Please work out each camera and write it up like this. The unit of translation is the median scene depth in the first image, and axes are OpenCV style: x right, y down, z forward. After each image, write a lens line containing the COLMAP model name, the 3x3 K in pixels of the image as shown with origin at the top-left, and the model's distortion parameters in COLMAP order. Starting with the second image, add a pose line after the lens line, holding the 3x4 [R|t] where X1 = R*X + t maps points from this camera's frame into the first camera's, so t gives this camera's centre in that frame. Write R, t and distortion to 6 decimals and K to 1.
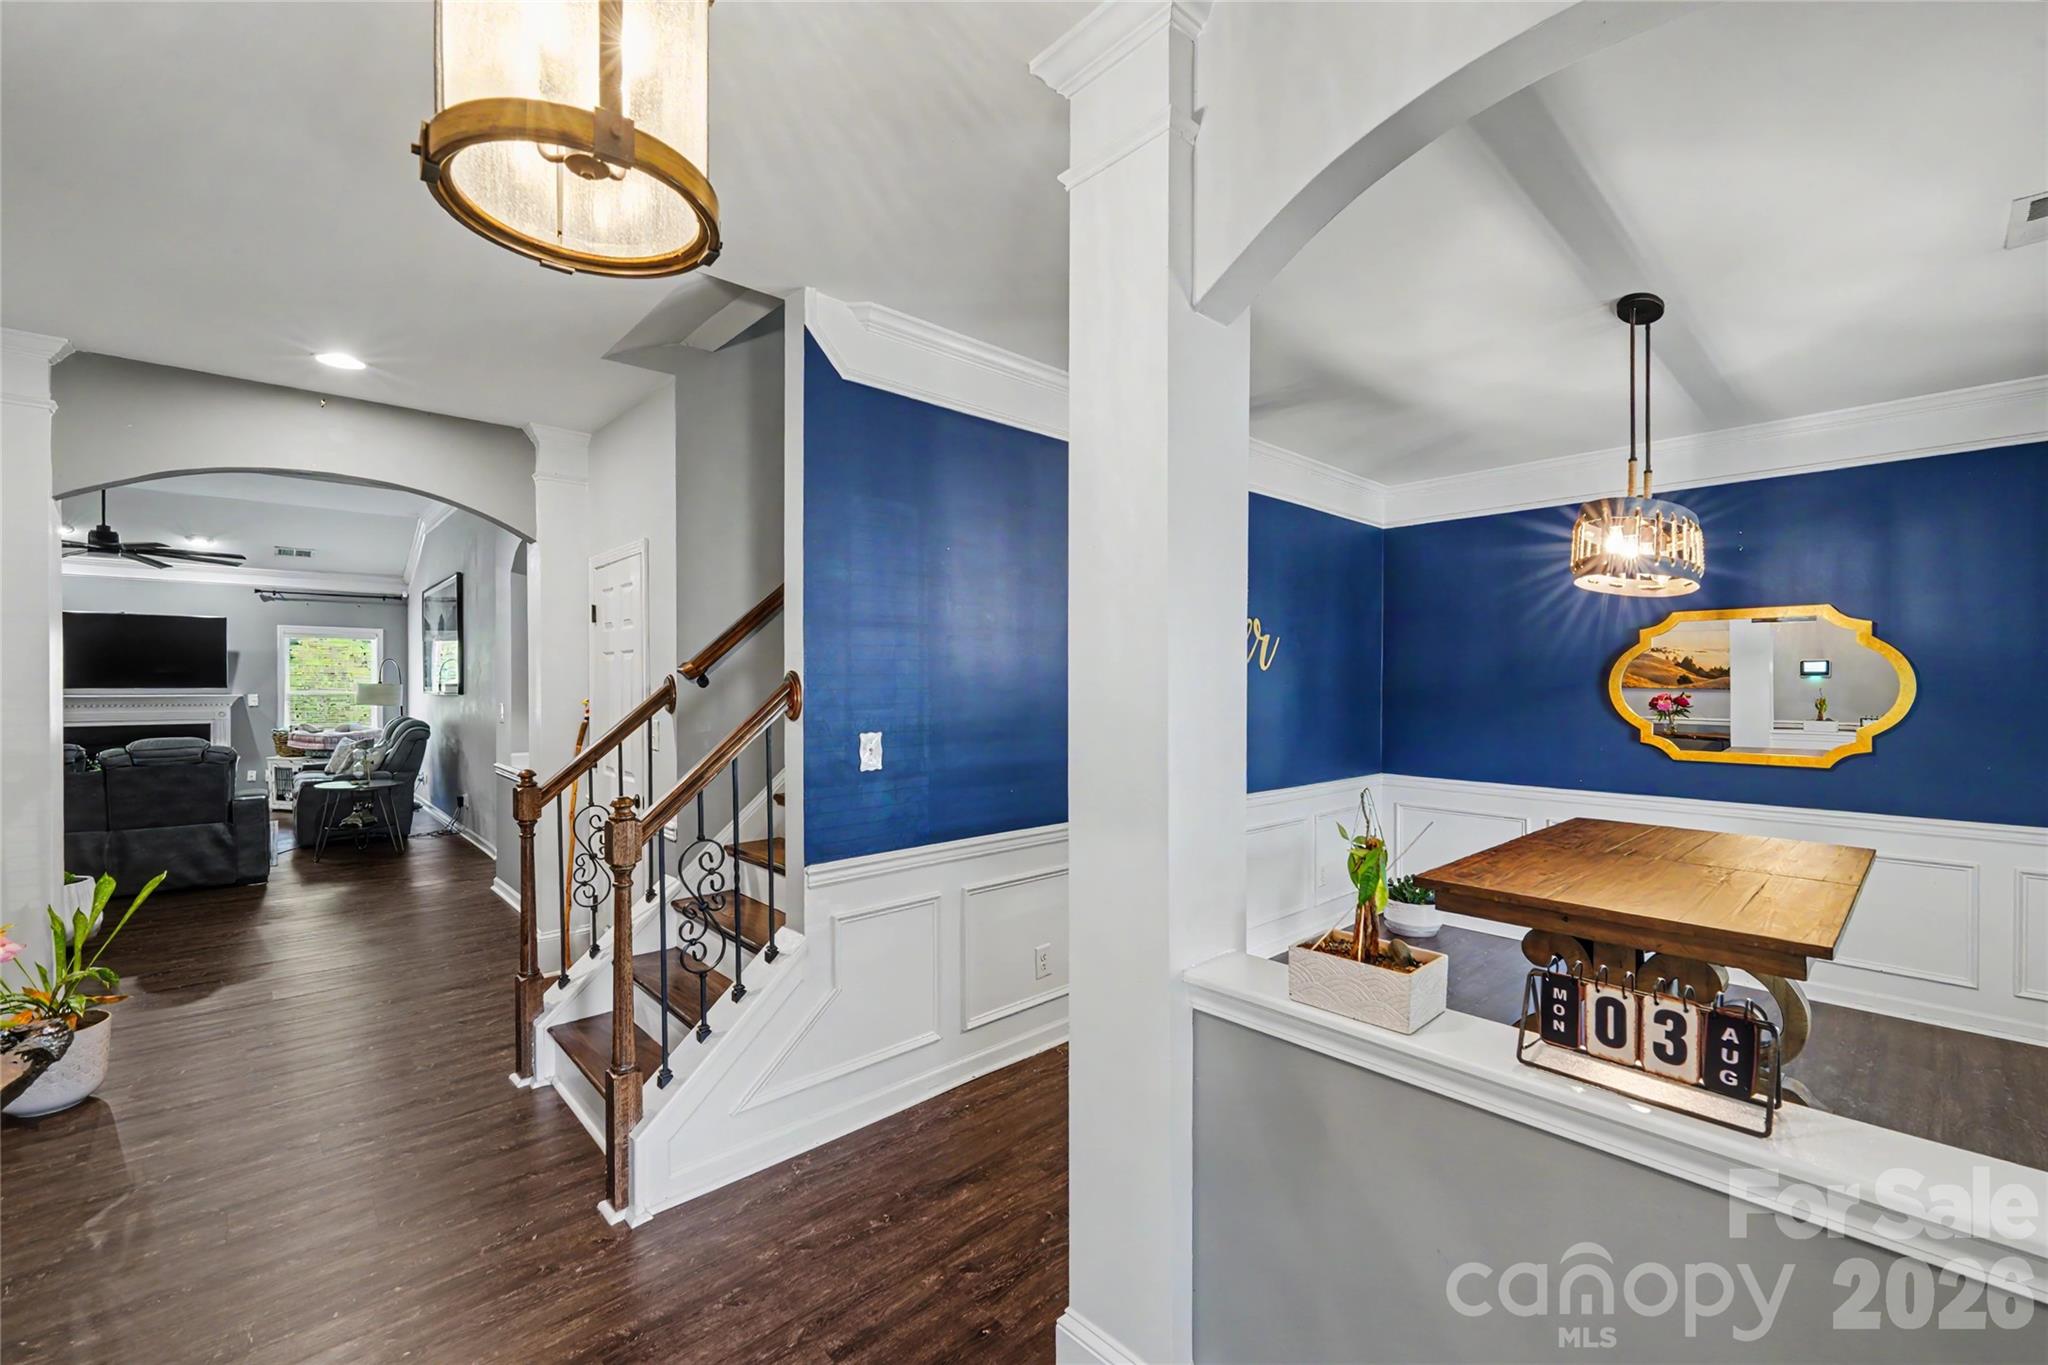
lens RADIAL K [[844.5, 0, 1050.2], [0, 844.5, 681.6], [0, 0, 1]] dist [-0.019744, 0.000217]
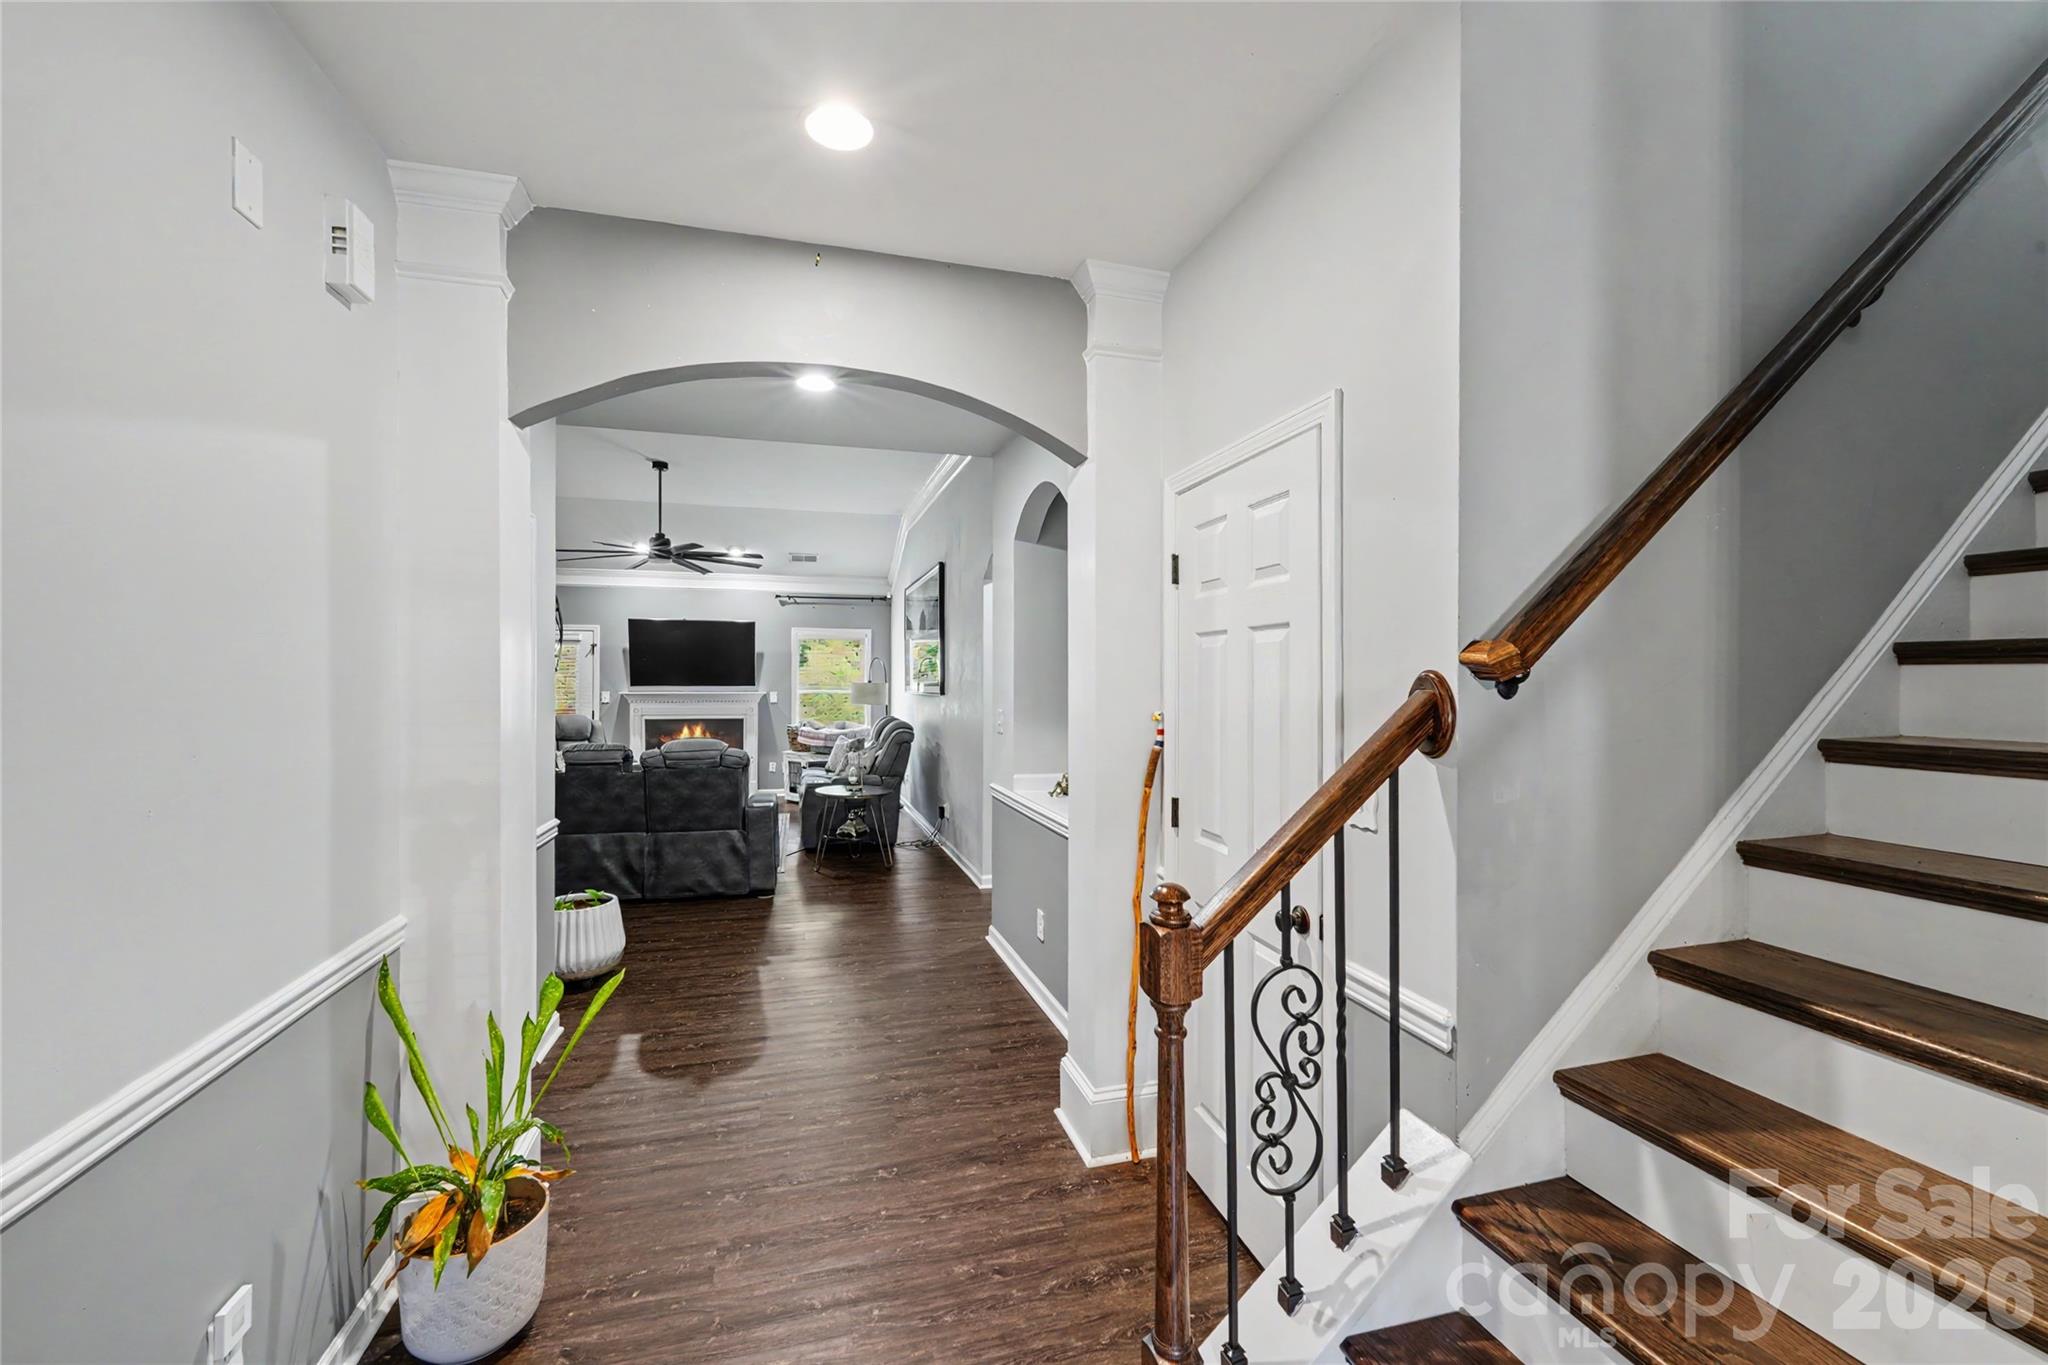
lens RADIAL K [[848.0, 0, 1016.9], [0, 848.0, 670.1], [0, 0, 1]] dist [-0.055530, -0.000039]
pose [[0.878149, -0.003330, -0.478375, -0.206691], [-0.002713, 0.999925, -0.011942, -0.000936], [0.478379, 0.011785, 0.878074, 0.244144]]
